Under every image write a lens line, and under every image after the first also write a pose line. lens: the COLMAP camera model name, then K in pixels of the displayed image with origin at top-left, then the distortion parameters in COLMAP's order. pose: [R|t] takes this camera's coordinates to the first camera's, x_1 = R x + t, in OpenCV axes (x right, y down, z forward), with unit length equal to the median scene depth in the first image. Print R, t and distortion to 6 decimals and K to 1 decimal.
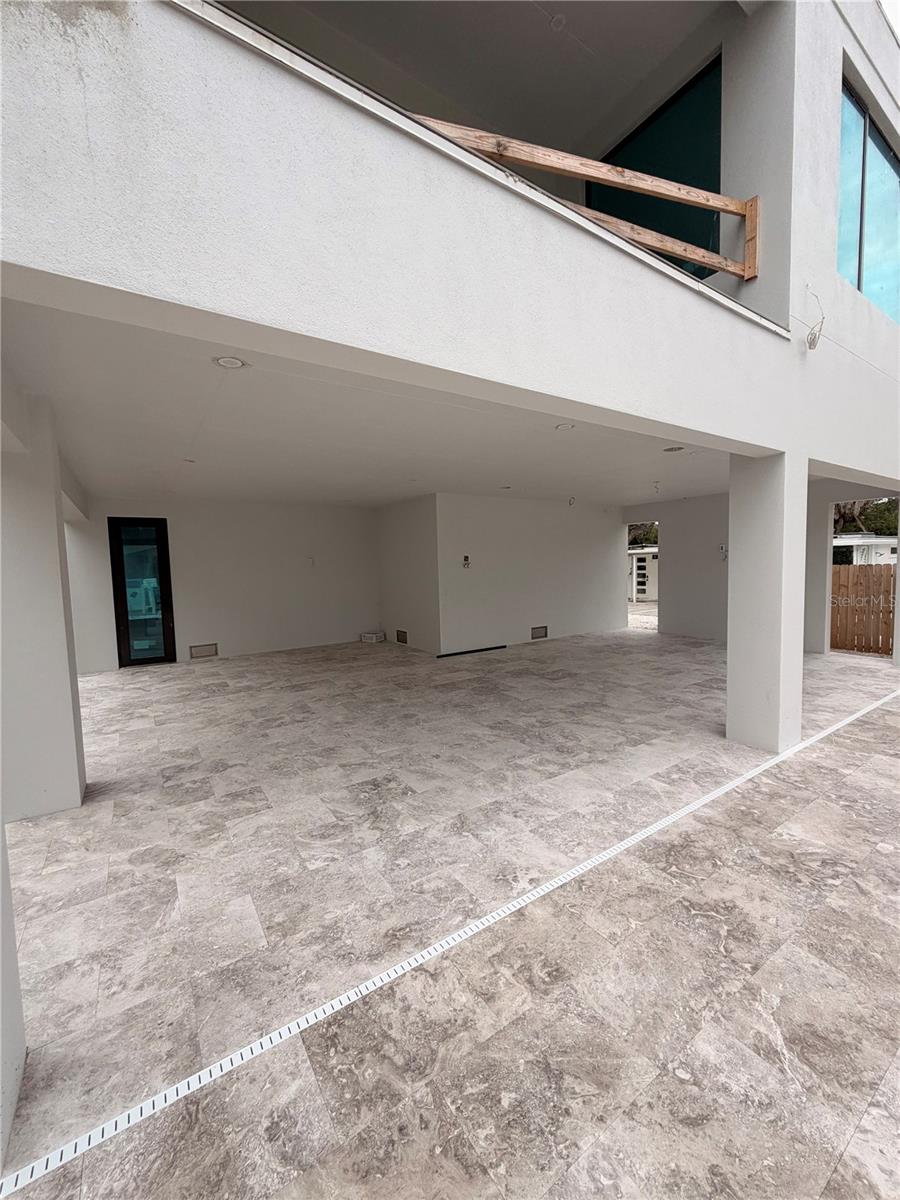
lens RADIAL K [[476.6, 0, 449.1], [0, 476.6, 592.5], [0, 0, 1]] dist [0.001170, 0.000549]
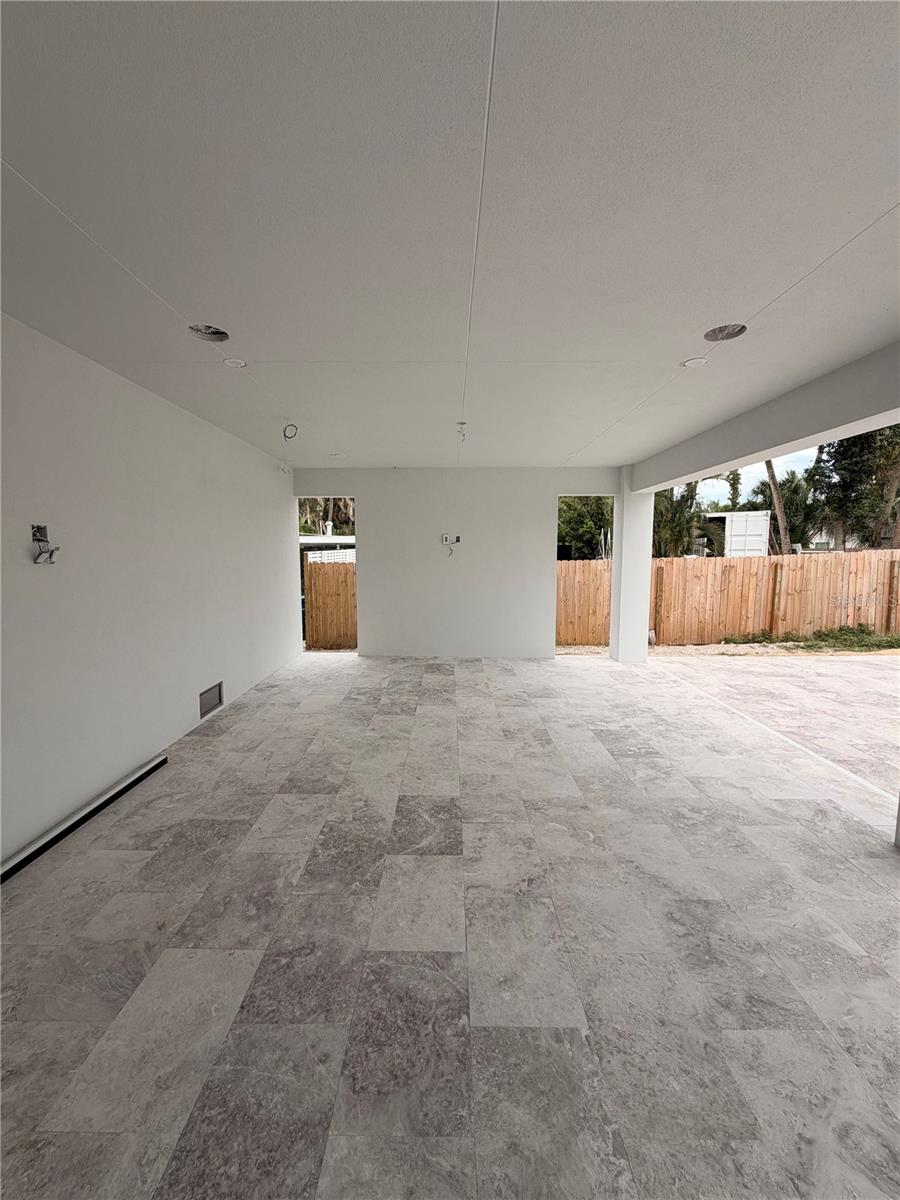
lens RADIAL K [[476.6, 0, 449.2], [0, 476.6, 600.3], [0, 0, 1]] dist [0.001170, 0.000549]
pose [[0.555362, -0.062479, 0.829258, -0.165622], [0.036530, 0.998044, 0.050731, -0.073865], [-0.830806, 0.002119, 0.556558, 1.309196]]
